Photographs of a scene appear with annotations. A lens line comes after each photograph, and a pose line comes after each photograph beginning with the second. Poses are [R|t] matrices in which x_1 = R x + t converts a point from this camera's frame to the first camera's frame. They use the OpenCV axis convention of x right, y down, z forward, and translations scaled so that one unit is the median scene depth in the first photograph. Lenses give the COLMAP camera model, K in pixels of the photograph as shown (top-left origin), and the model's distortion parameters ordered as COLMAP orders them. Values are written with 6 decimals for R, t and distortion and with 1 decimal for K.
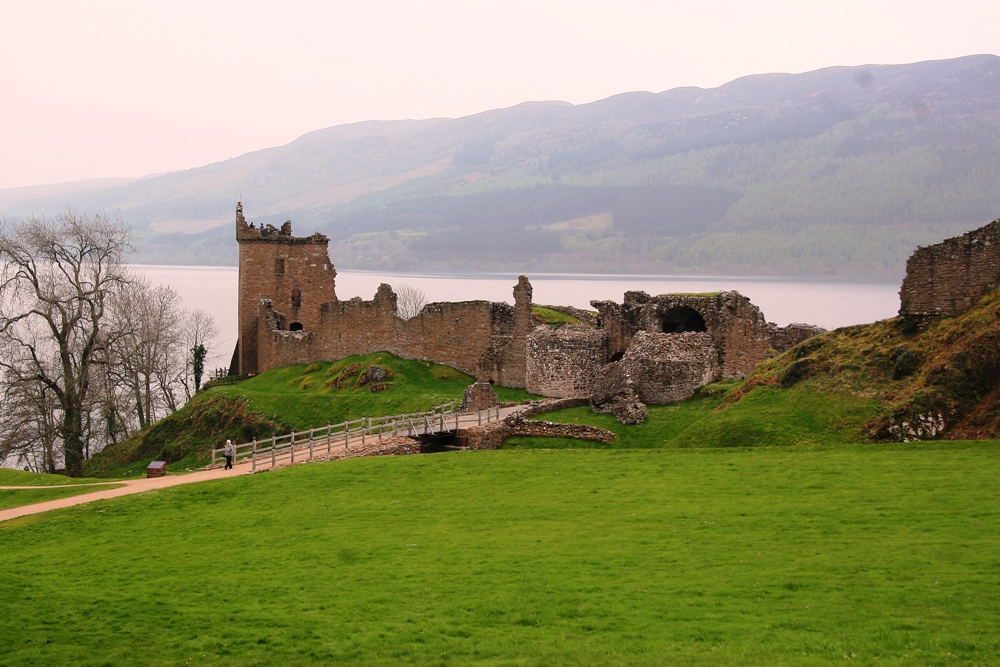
lens RADIAL K [[1515.3, 0, 500.0], [0, 1515.3, 333.5], [0, 0, 1]] dist [0.130256, 0.031320]
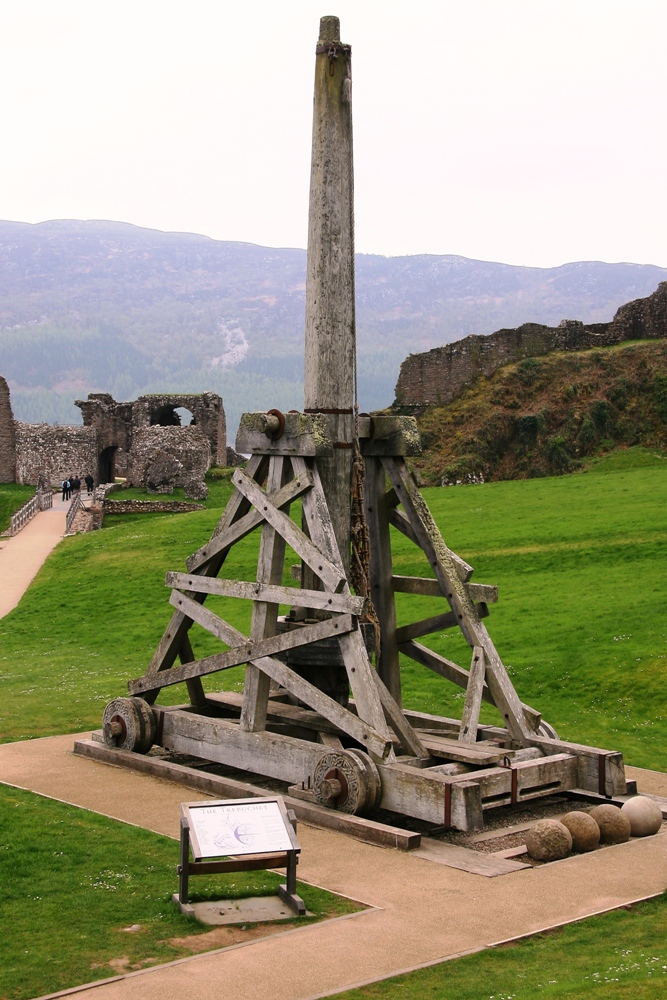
lens RADIAL K [[1515.3, 0, 333.5], [0, 1515.3, 500.0], [0, 0, 1]] dist [0.130256, 0.031320]
pose [[0.744212, -0.025238, 0.667467, -0.578914], [0.027130, 0.999603, 0.007547, 0.050774], [-0.667393, 0.012492, 0.744601, 0.063684]]
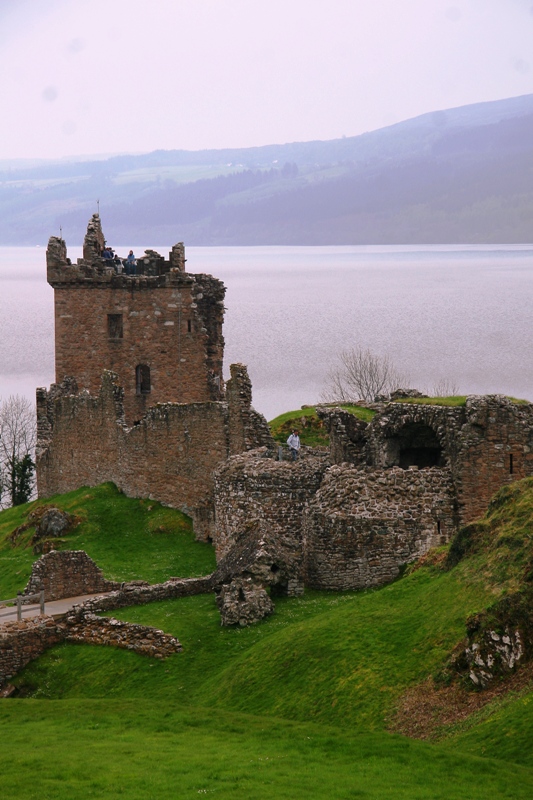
lens RADIAL K [[2915.2, 0, 266.5], [0, 2915.2, 400.0], [0, 0, 1]] dist [0.876355, 1.155614]
pose [[0.930672, -0.004213, -0.365830, 0.494876], [0.008505, 0.999913, 0.010121, -0.039432], [0.365755, -0.012531, 0.930627, -0.072217]]
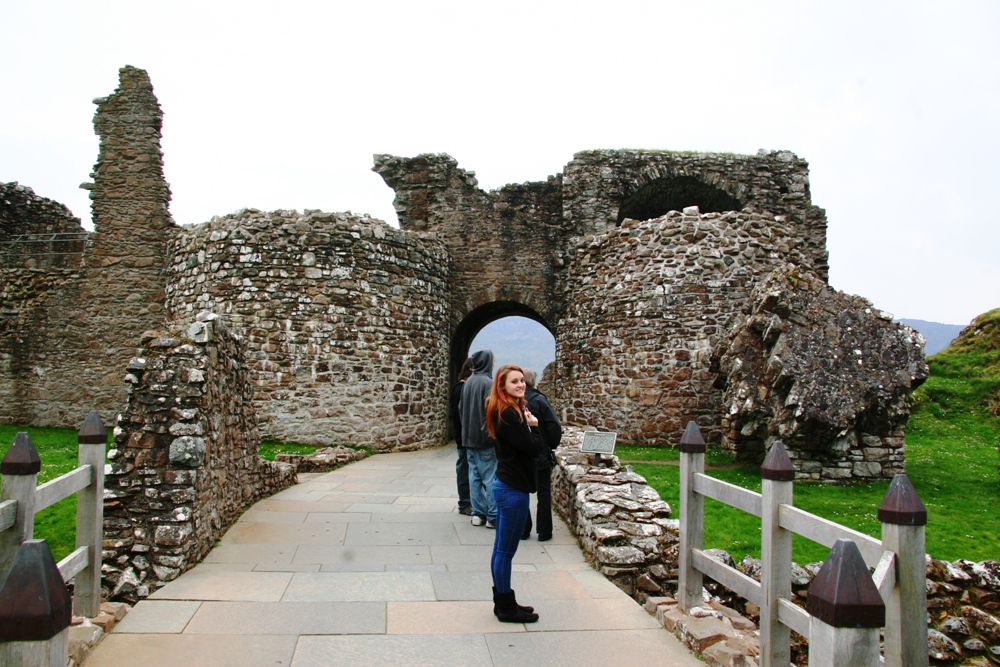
lens RADIAL K [[859.0, 0, 500.0], [0, 859.0, 333.5], [0, 0, 1]] dist [-0.126605, 0.000705]
pose [[0.725366, 0.064903, 0.685297, -0.049720], [0.024727, 0.992446, -0.120165, 0.043863], [-0.687919, 0.104109, 0.718282, 0.919037]]
